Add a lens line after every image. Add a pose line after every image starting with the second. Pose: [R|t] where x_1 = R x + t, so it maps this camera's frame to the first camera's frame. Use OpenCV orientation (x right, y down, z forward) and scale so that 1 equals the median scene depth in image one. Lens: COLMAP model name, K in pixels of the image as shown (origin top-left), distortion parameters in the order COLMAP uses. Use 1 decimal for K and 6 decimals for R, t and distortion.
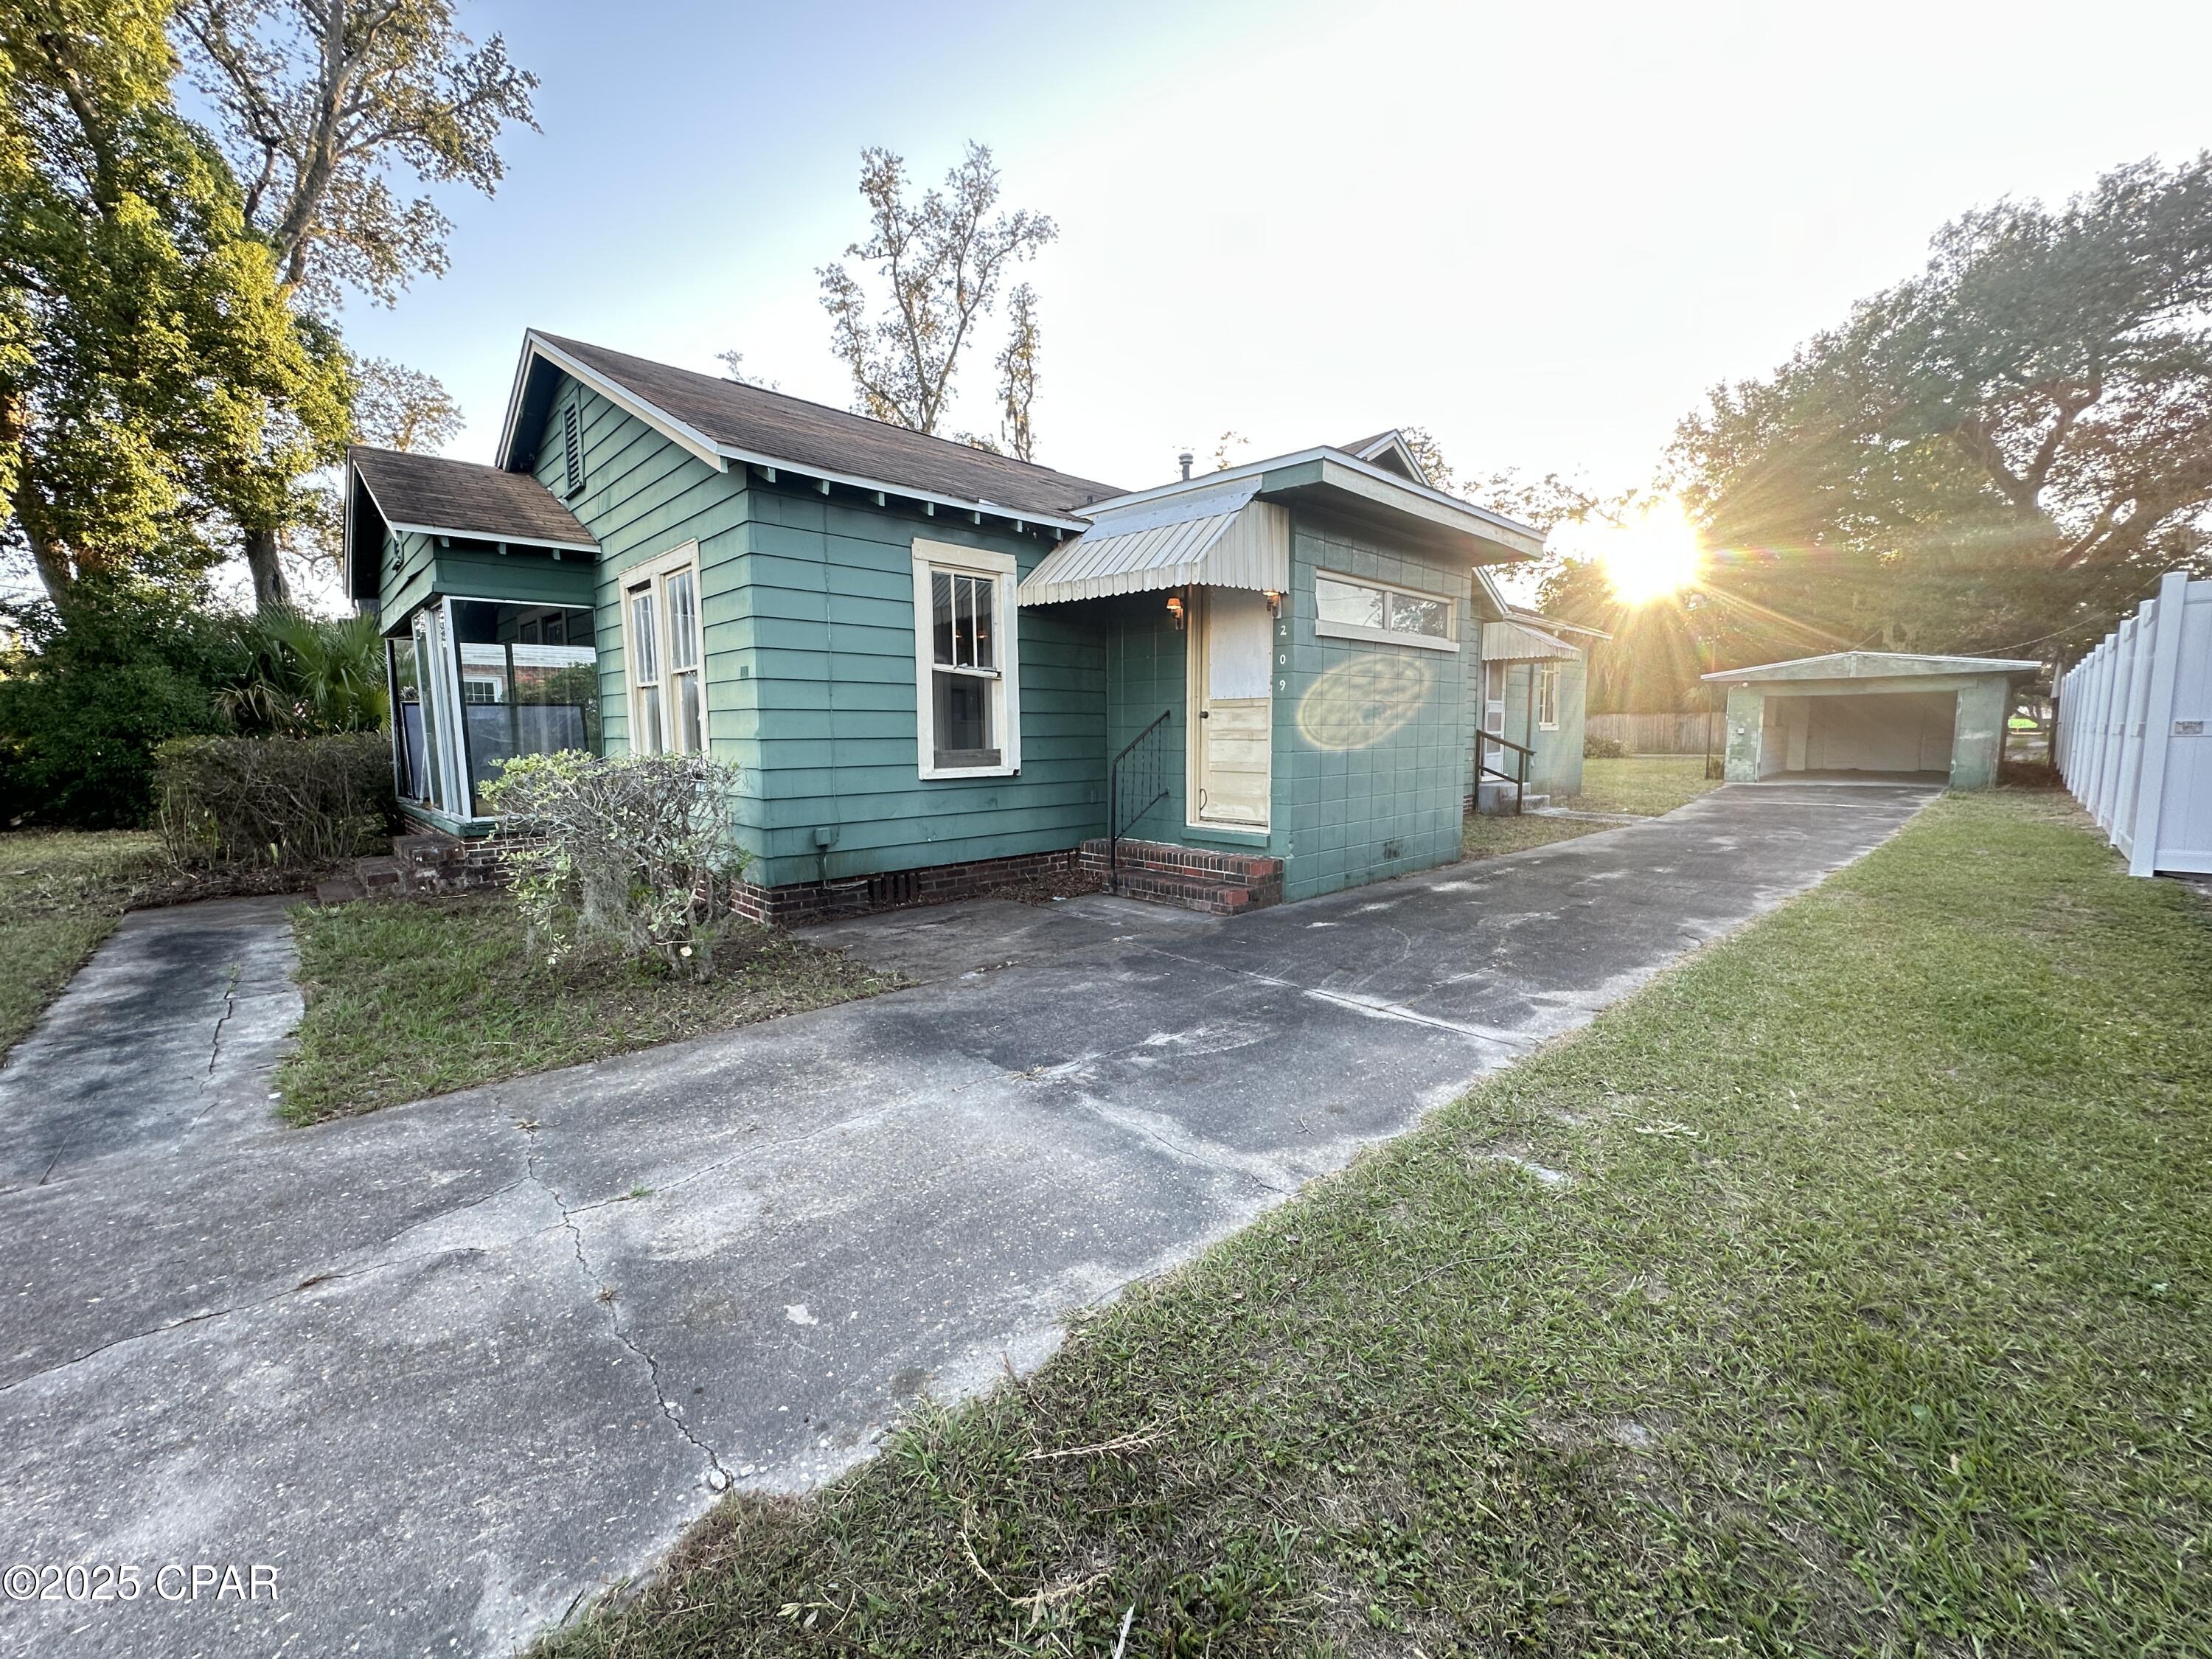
lens RADIAL K [[879.5, 0, 1106.0], [0, 879.5, 829.5], [0, 0, 1]] dist [-0.002854, -0.000208]
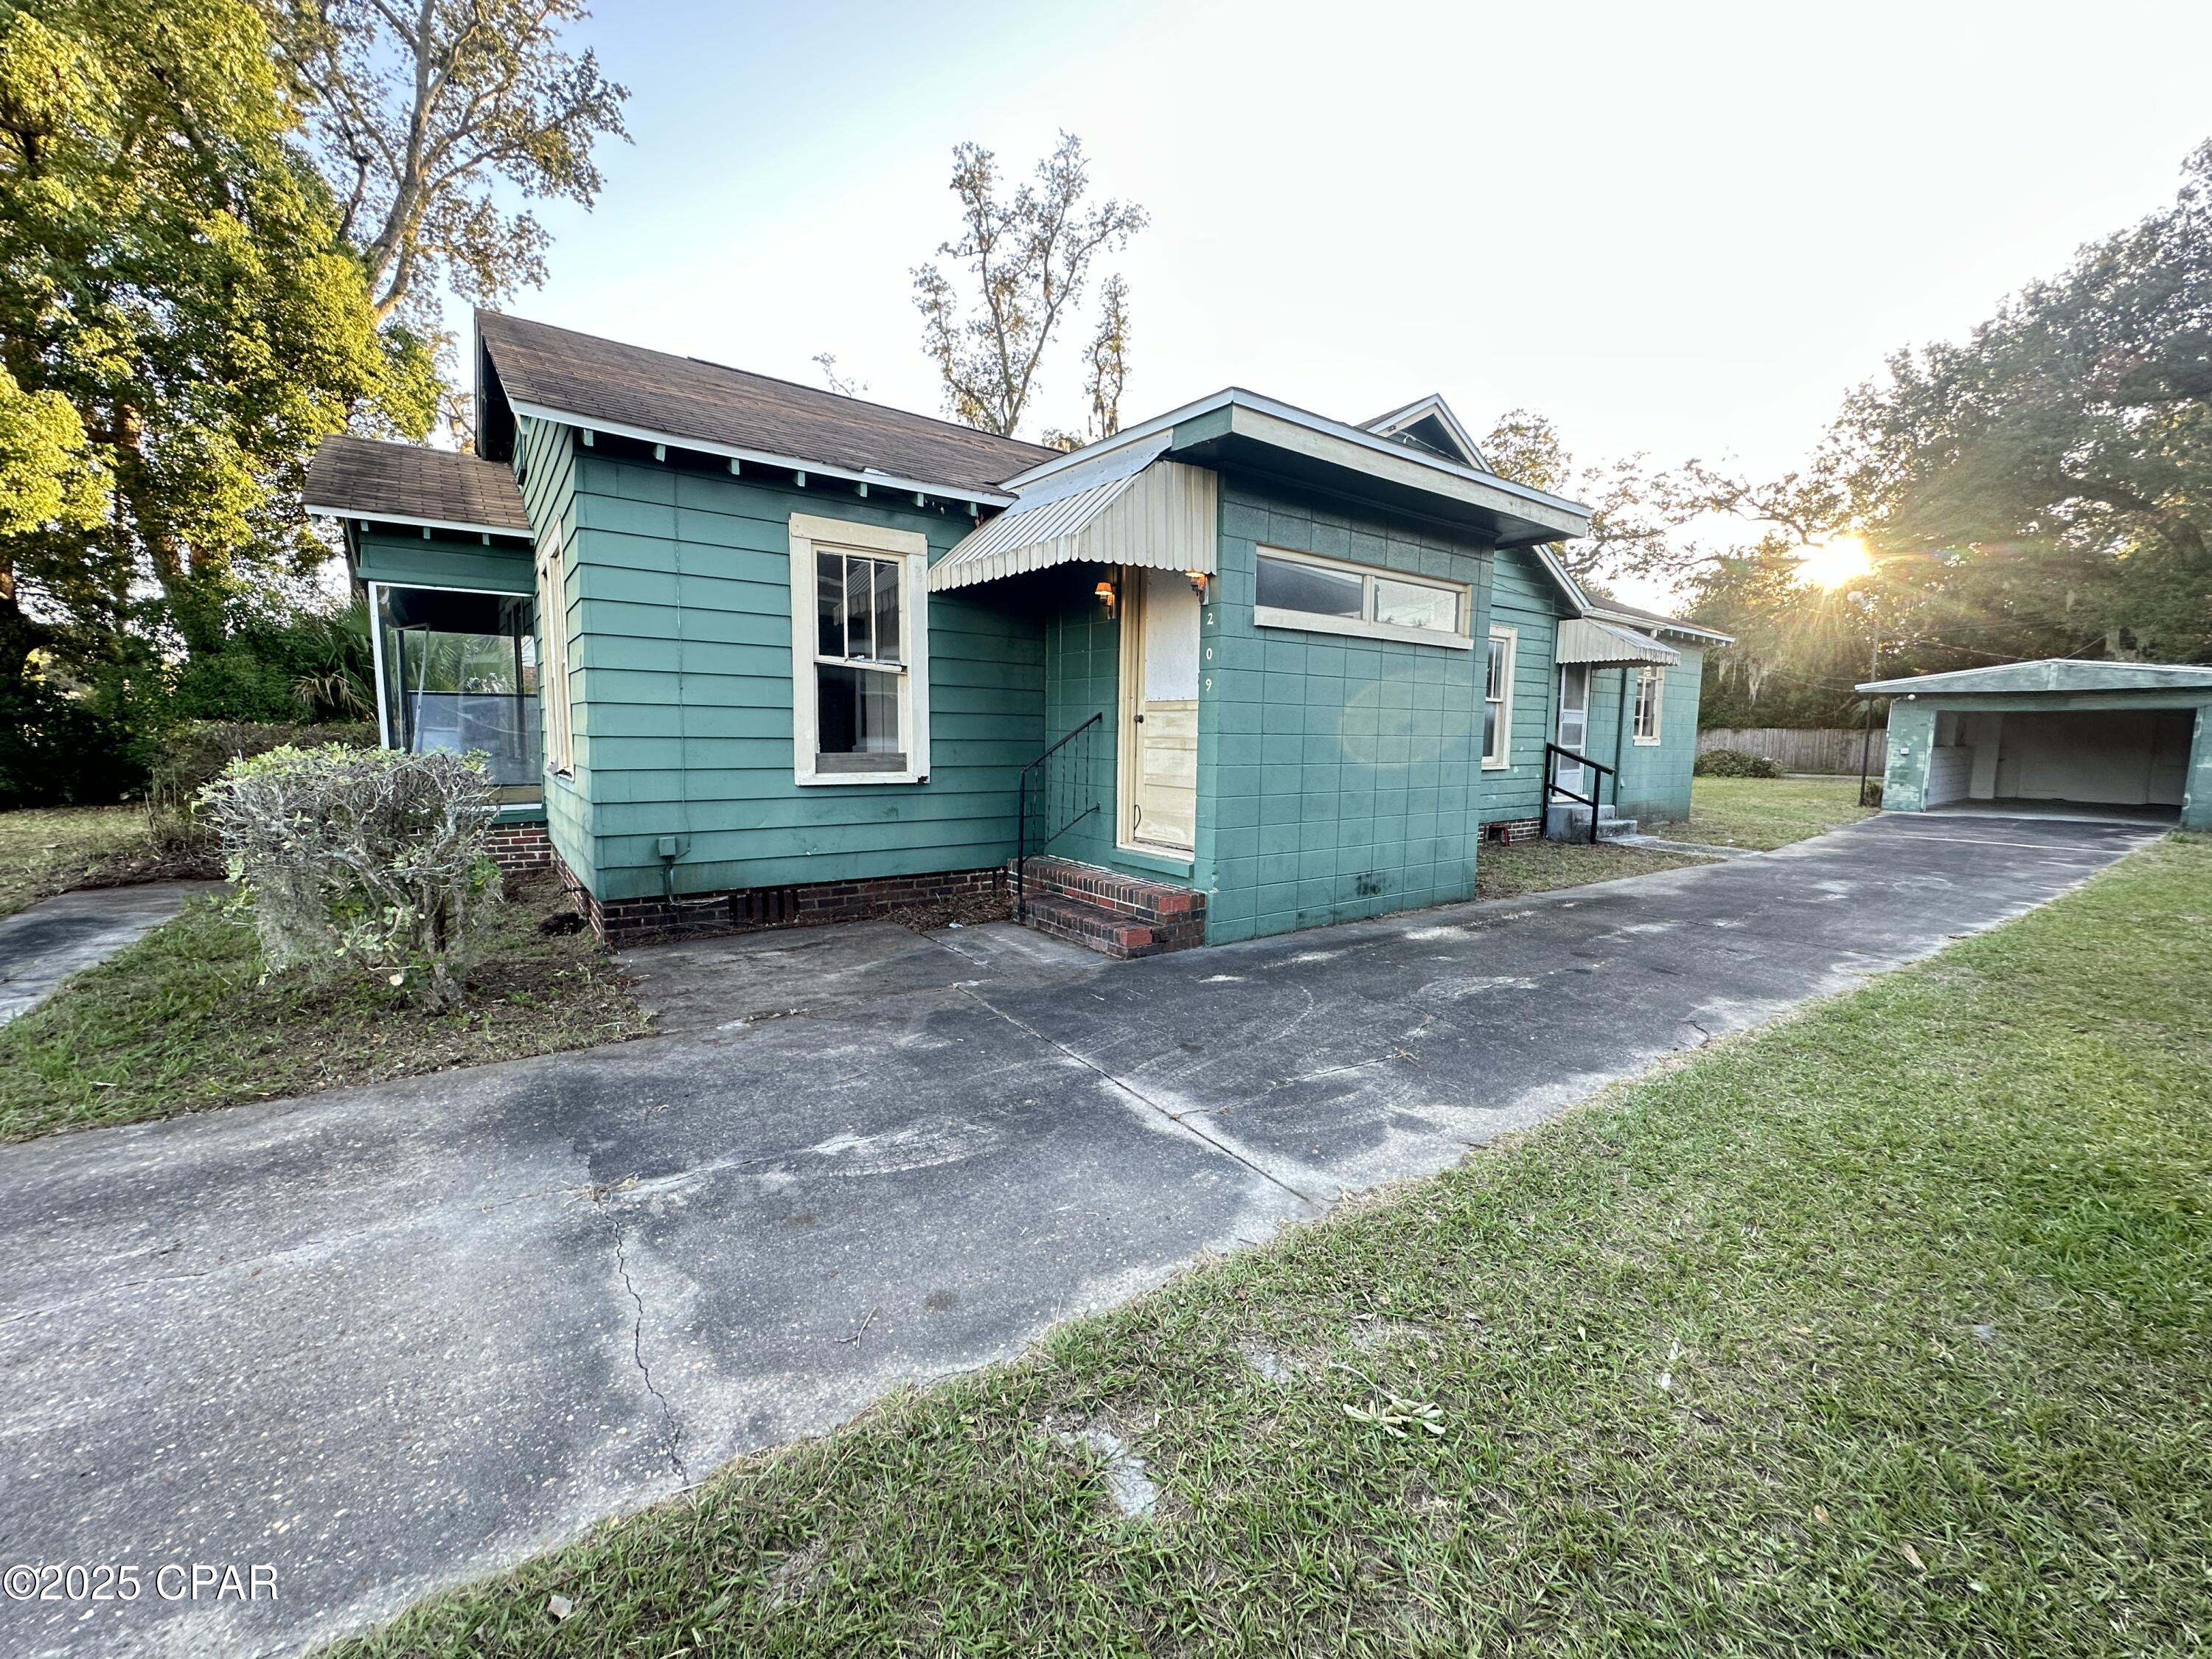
lens RADIAL K [[879.5, 0, 1106.0], [0, 879.5, 829.5], [0, 0, 1]] dist [-0.002854, -0.000208]
pose [[0.990294, 0.036108, -0.134218, 0.199964], [-0.036508, 0.999333, -0.000521, -0.021012], [0.134110, 0.005416, 0.990952, 0.146867]]
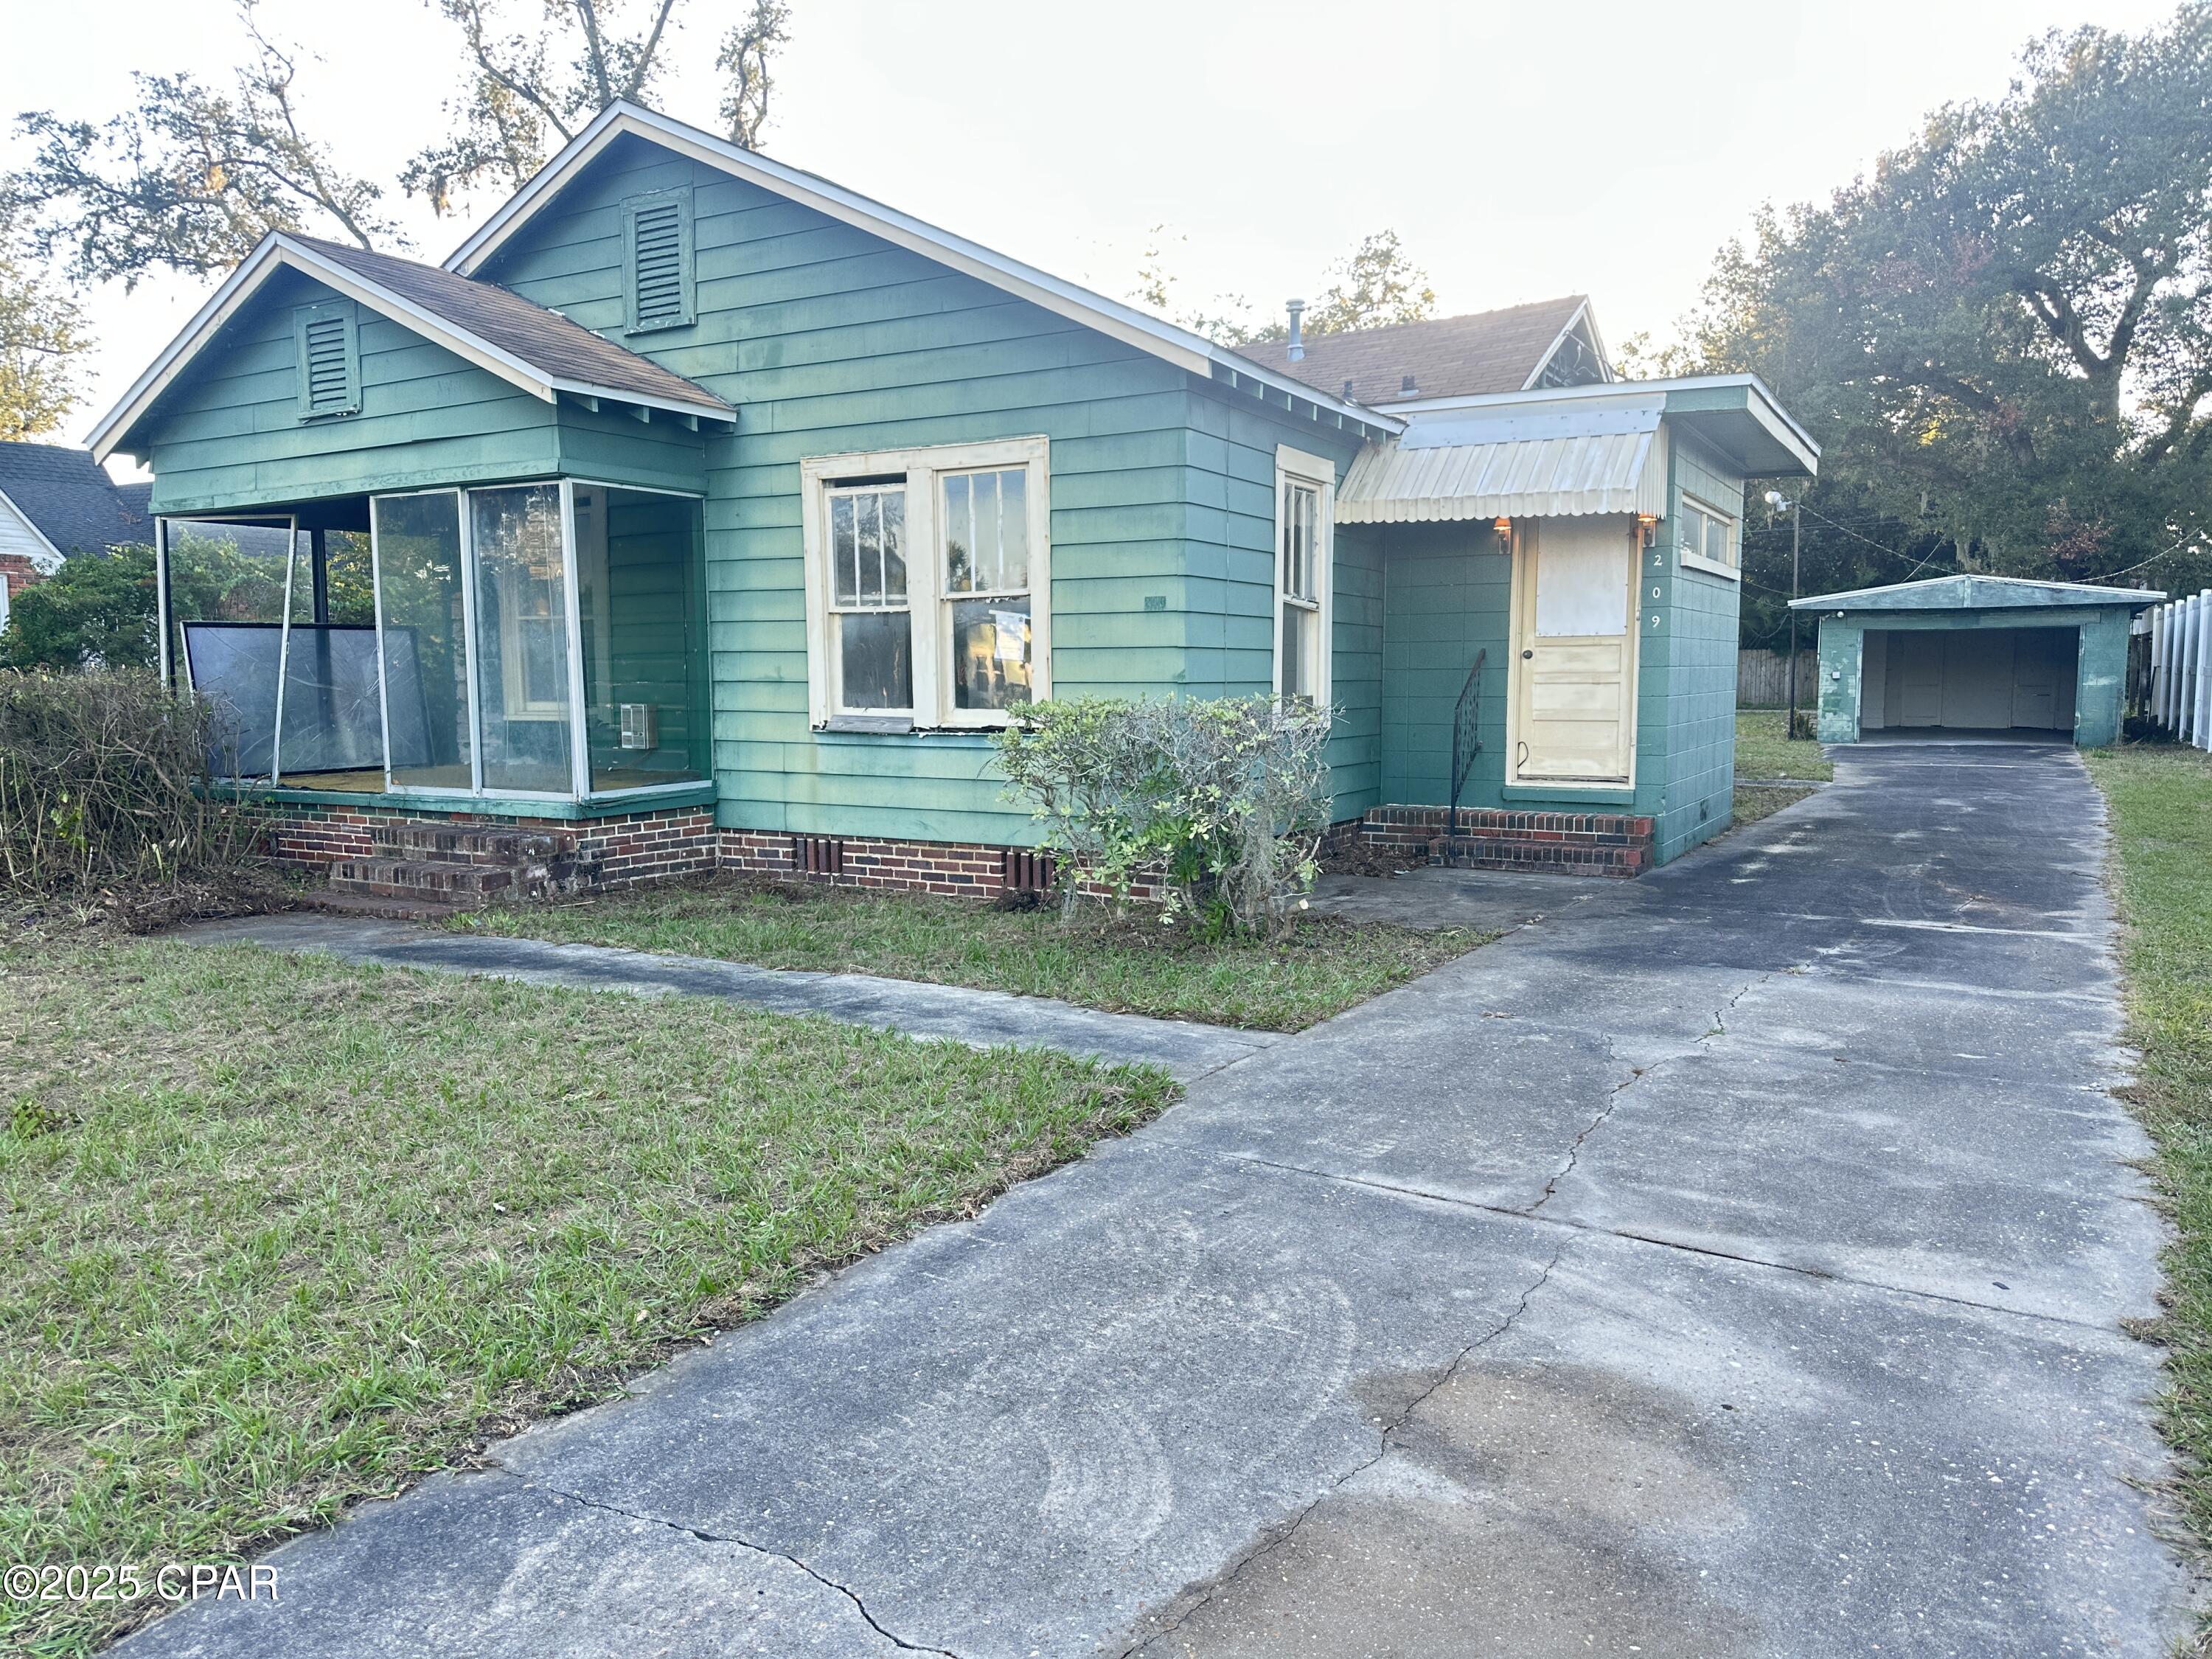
lens RADIAL K [[1536.4, 0, 1106.0], [0, 1536.4, 829.5], [0, 0, 1]] dist [0.066481, -0.094218]
pose [[0.962593, -0.024630, 0.269831, -0.681122], [0.027997, 0.999571, -0.008635, 0.039740], [-0.269503, 0.015866, 0.962869, -0.323802]]
